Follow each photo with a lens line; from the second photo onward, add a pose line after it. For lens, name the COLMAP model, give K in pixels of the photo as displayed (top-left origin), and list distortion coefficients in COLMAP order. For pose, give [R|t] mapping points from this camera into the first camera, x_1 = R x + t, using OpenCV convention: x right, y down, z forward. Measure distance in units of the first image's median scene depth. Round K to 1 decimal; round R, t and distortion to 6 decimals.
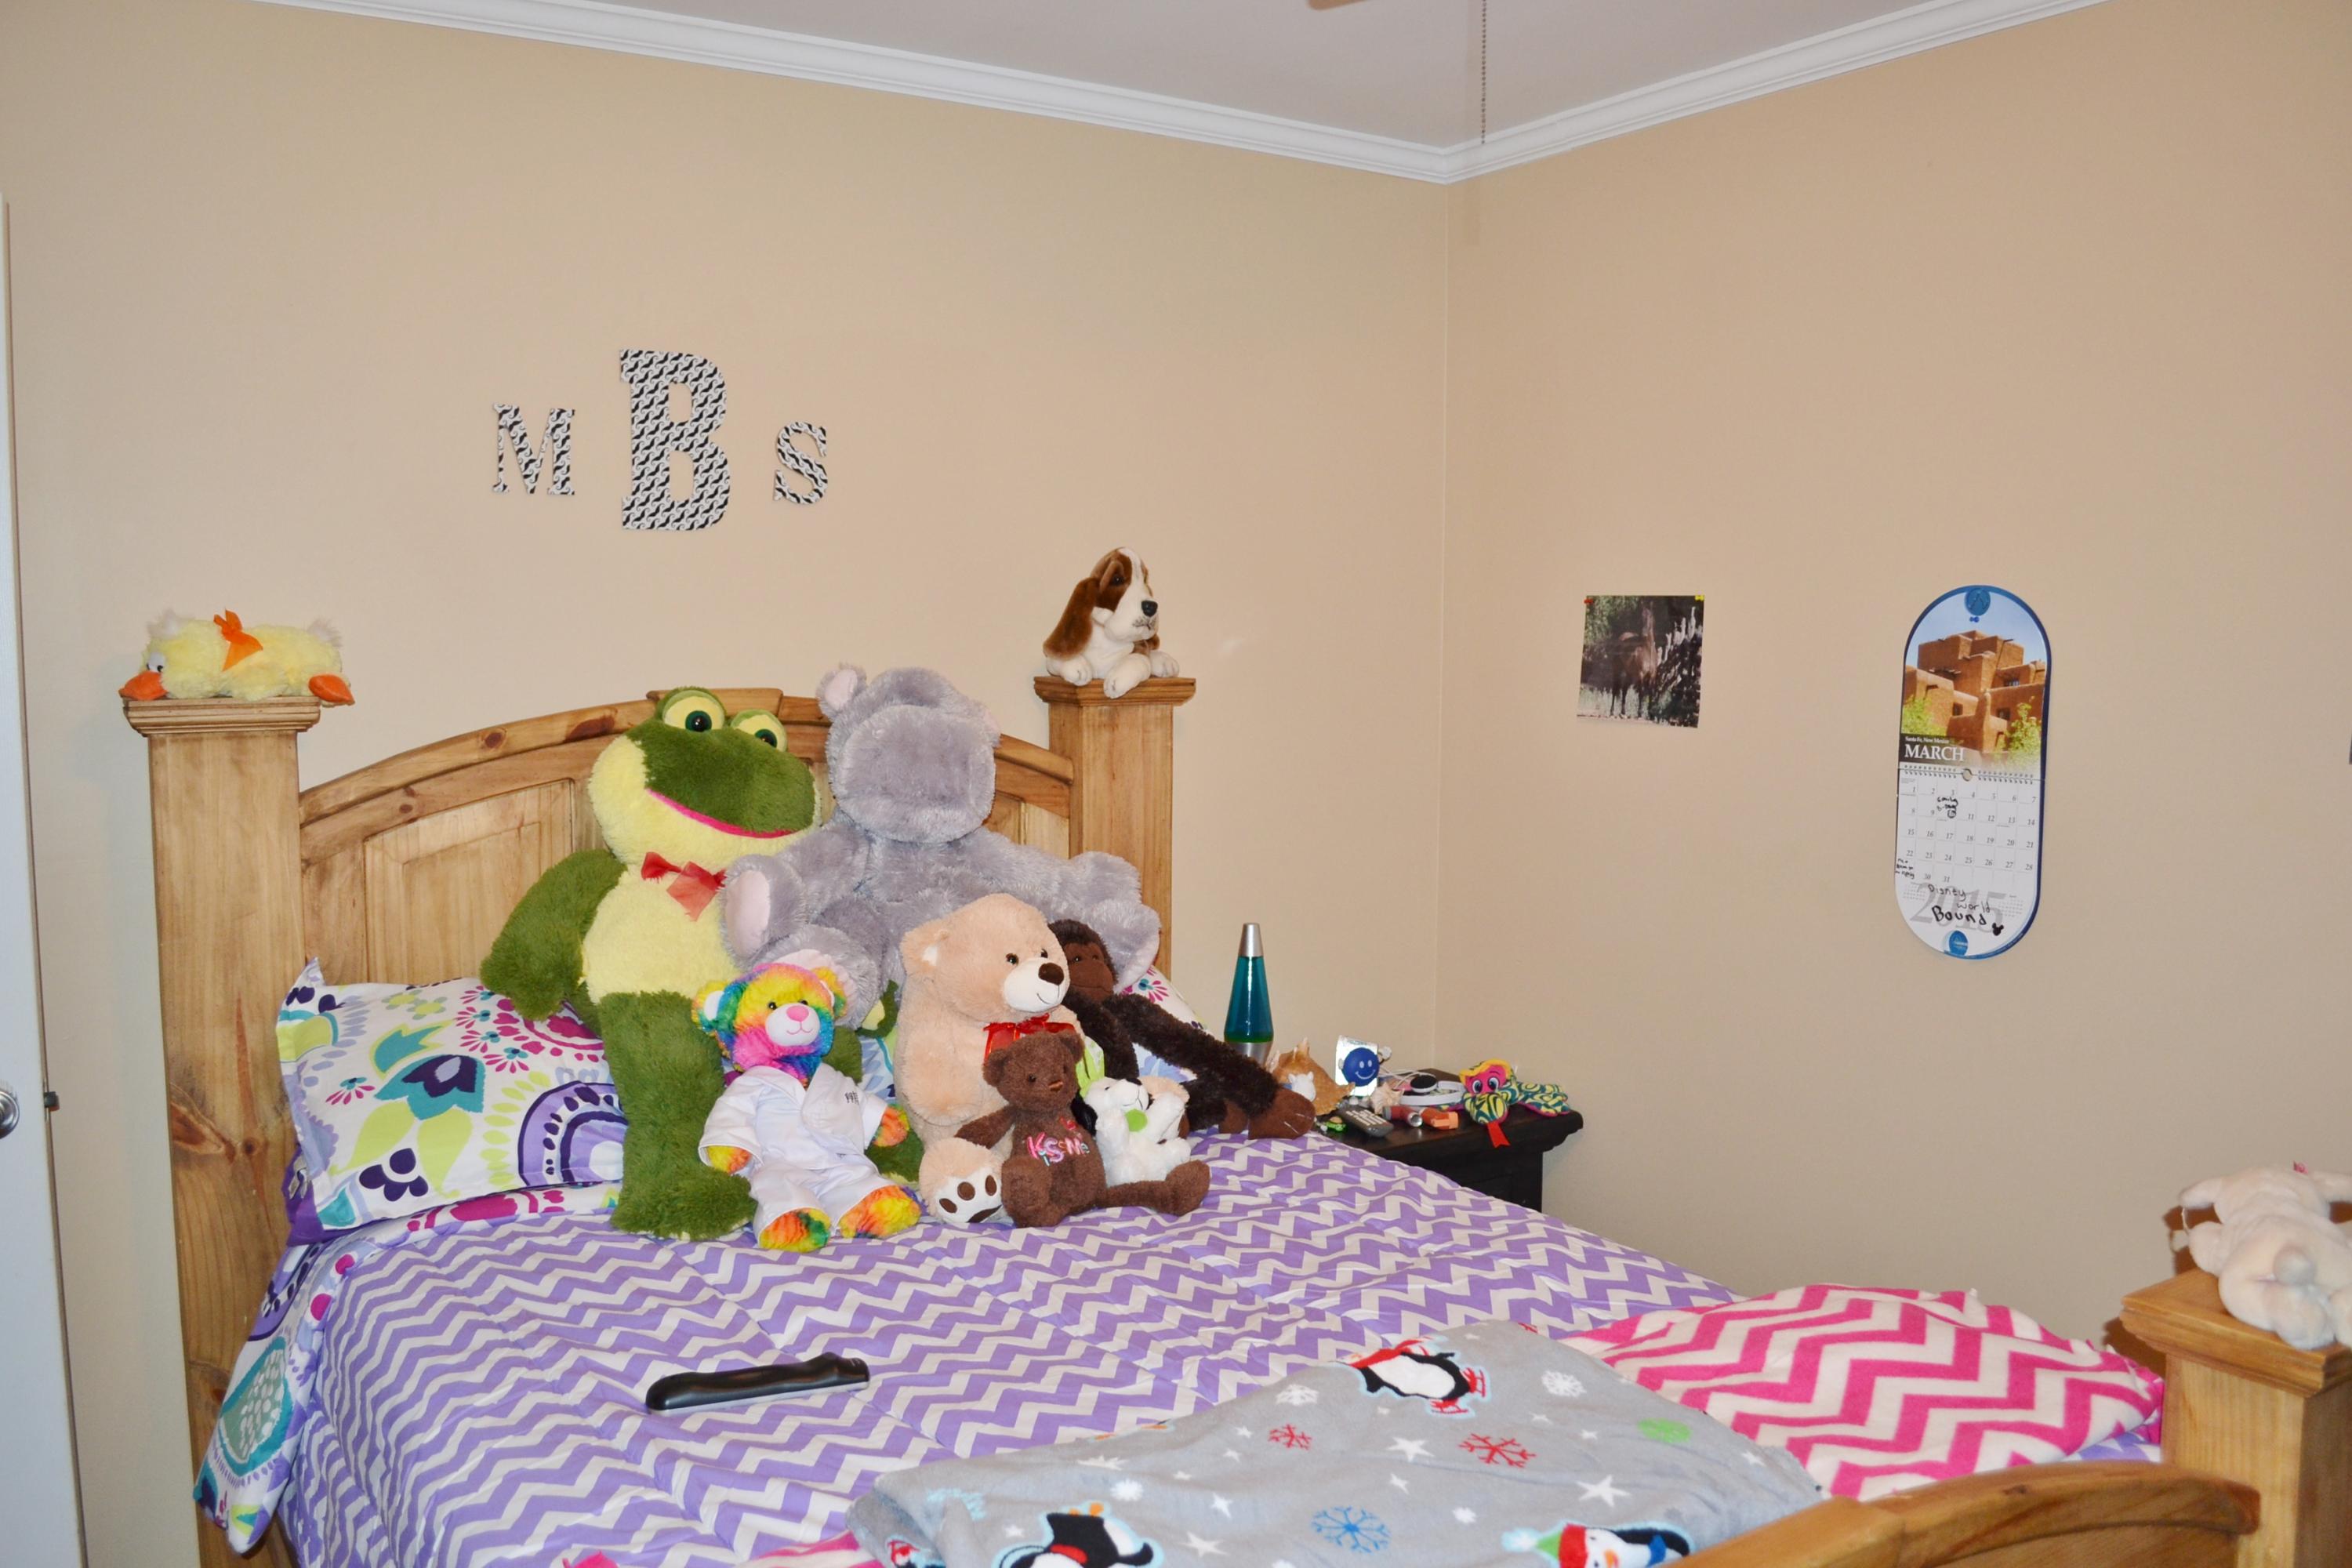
lens RADIAL K [[1882.4, 0, 1176.0], [0, 1882.4, 784.0], [0, 0, 1]] dist [-0.081694, 0.013762]
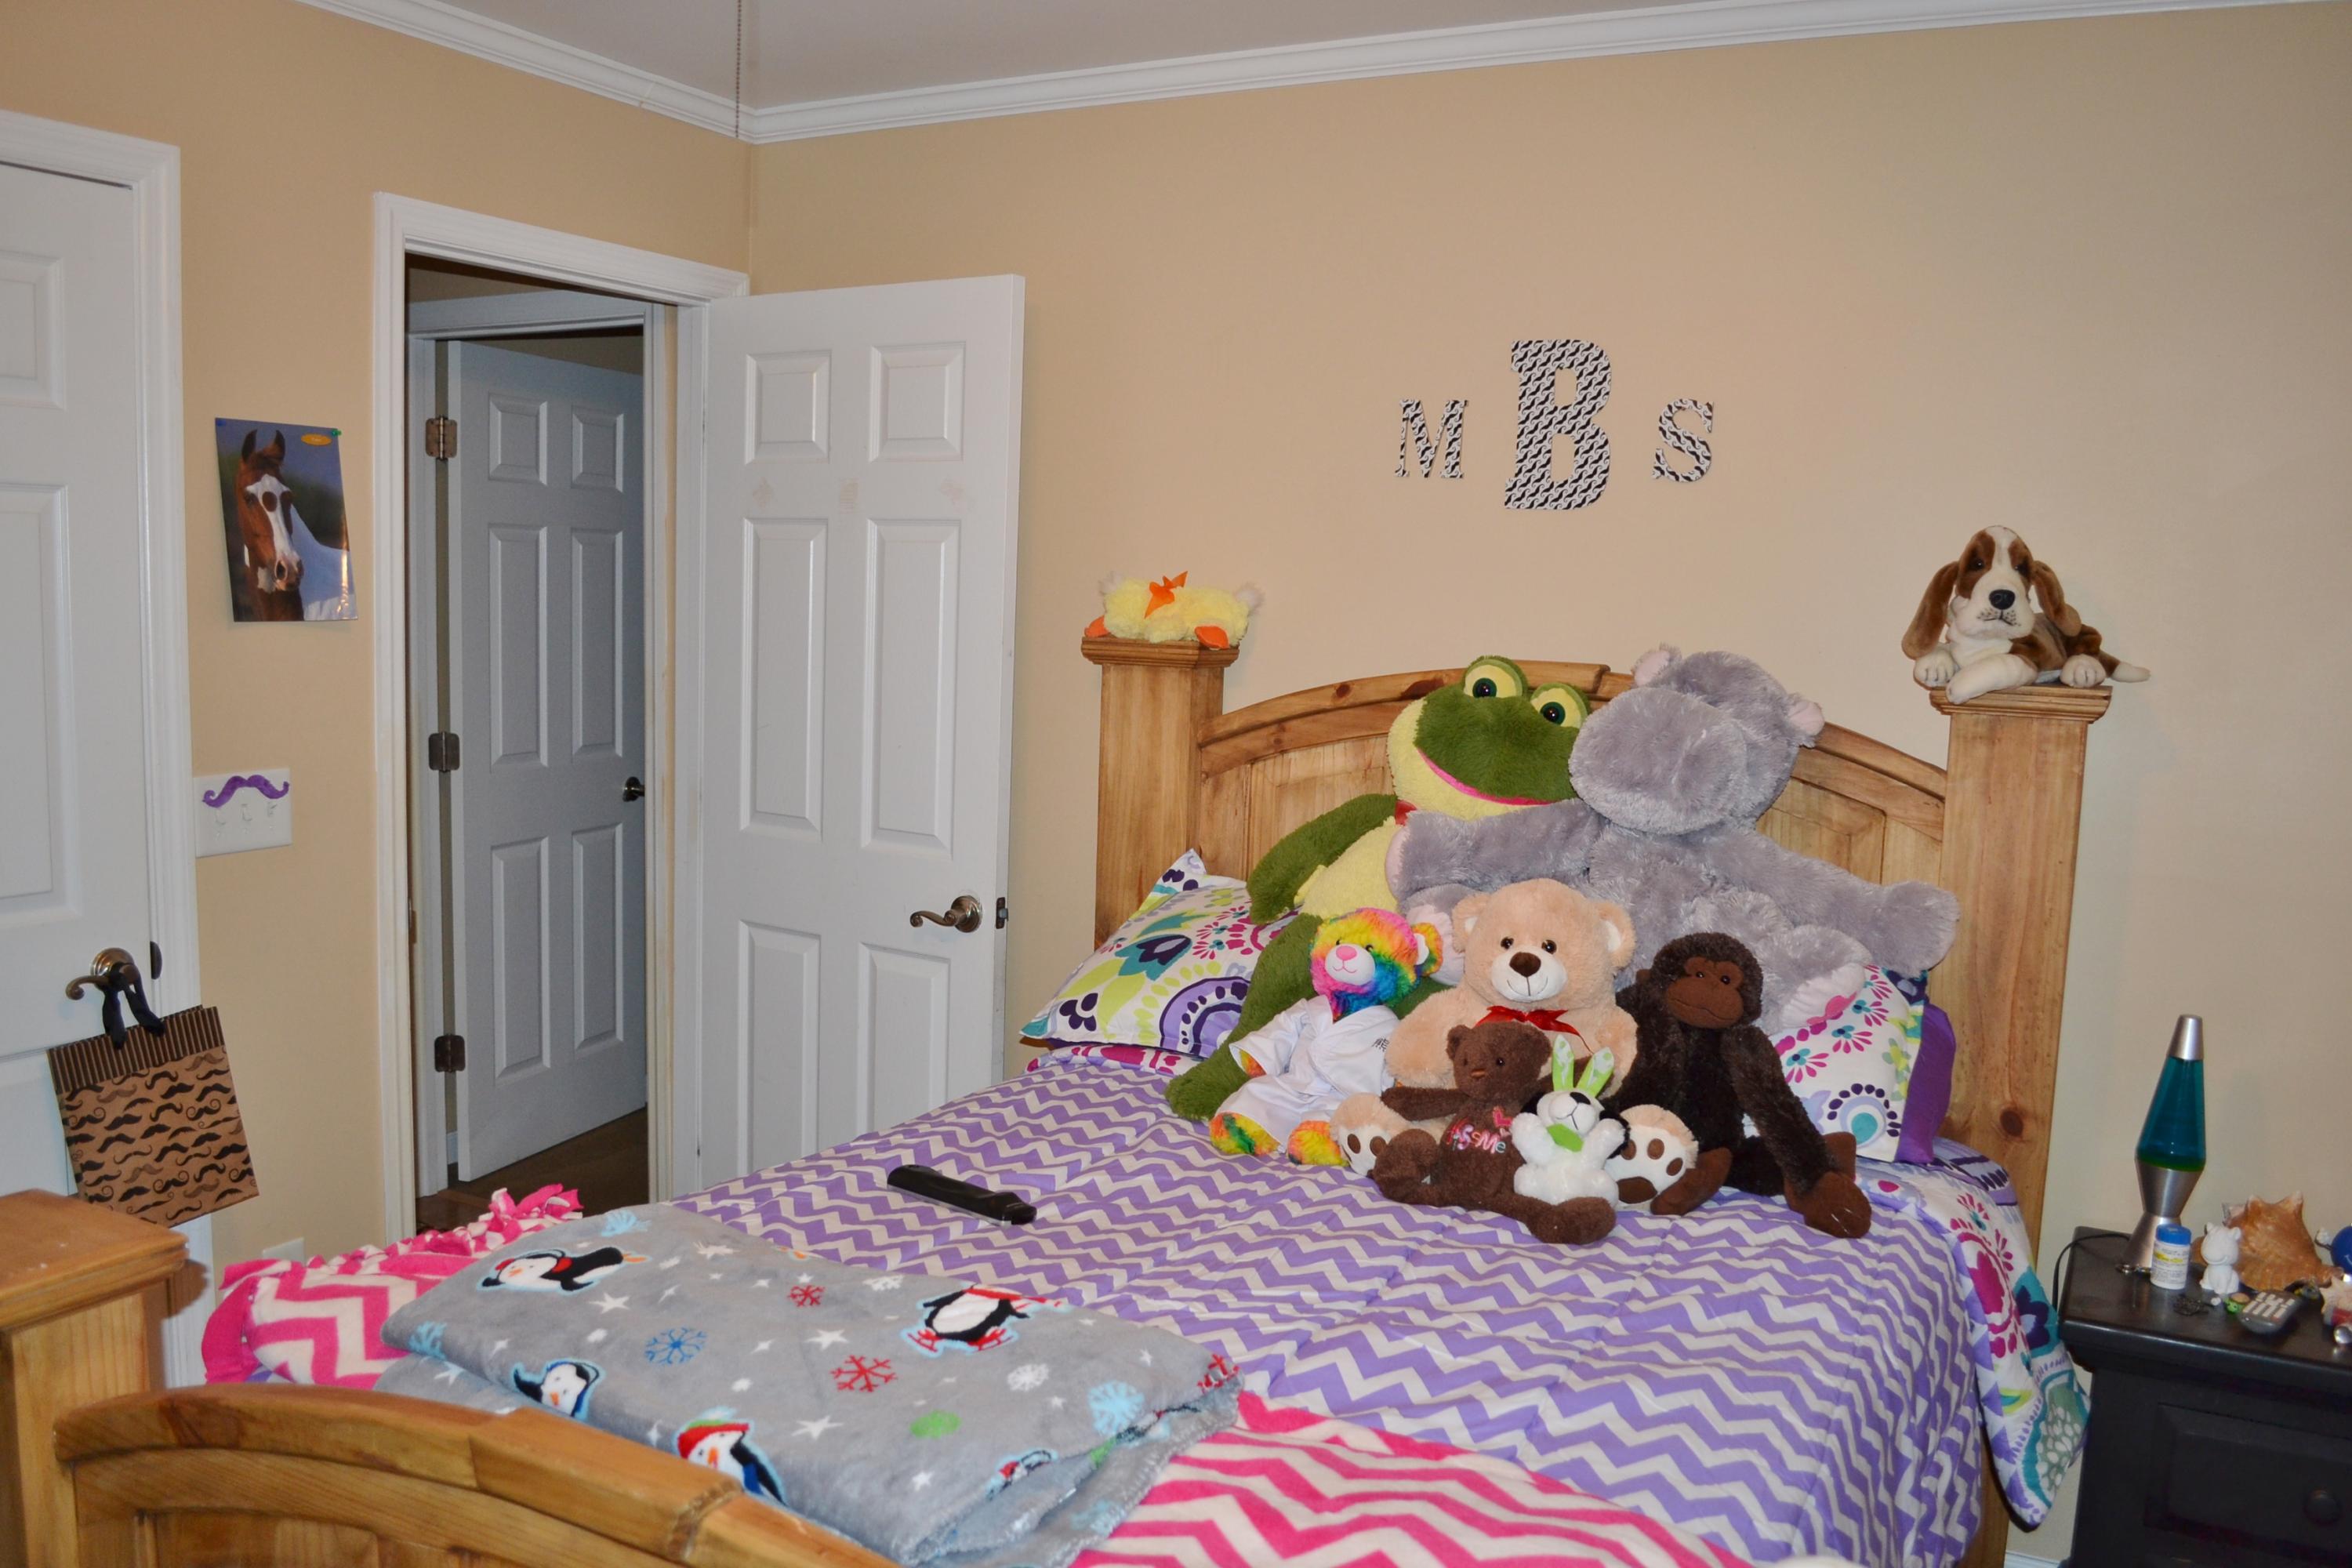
lens RADIAL K [[1882.4, 0, 1176.0], [0, 1882.4, 784.0], [0, 0, 1]] dist [-0.081694, 0.013762]
pose [[0.494646, 0.108850, -0.862251, 0.594845], [-0.109006, 0.992061, 0.062704, -0.027794], [0.862231, 0.062974, 0.502585, 0.322671]]
